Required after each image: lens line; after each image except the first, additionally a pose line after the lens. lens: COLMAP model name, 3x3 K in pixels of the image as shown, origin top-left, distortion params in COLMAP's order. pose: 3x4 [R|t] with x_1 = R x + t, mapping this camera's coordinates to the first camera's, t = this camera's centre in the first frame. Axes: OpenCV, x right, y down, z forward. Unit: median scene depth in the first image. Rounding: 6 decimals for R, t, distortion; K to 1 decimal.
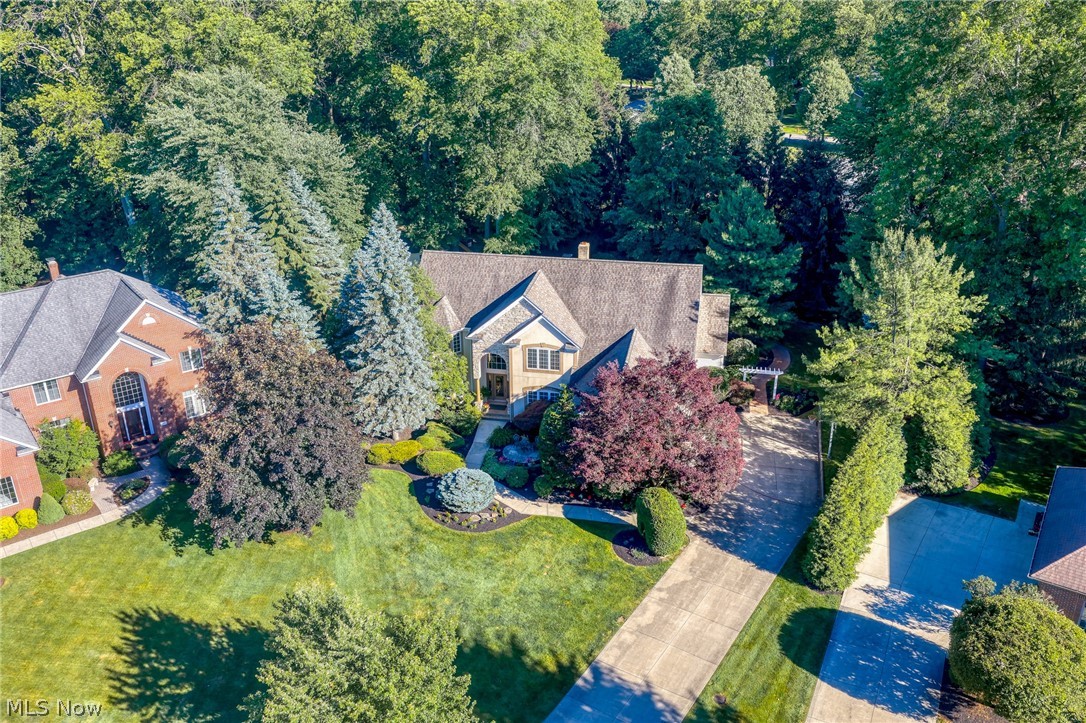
lens RADIAL K [[924.0, 0, 545.9], [0, 924.0, 359.8], [0, 0, 1]] dist [0.018274, -0.025851]
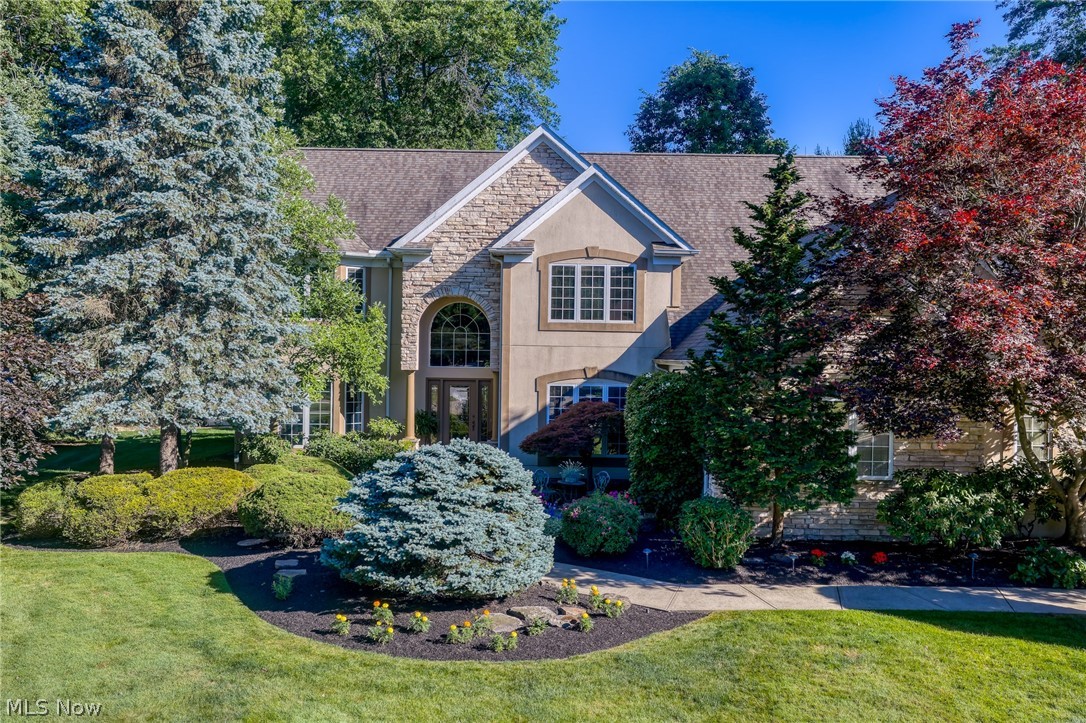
lens RADIAL K [[924.0, 0, 537.7], [0, 924.0, 365.0], [0, 0, 1]] dist [0.018274, -0.025851]
pose [[0.982403, 0.013317, 0.186300, -0.097588], [0.061602, 0.918540, -0.390499, 0.178147], [-0.176325, 0.395104, 0.901556, 0.667360]]
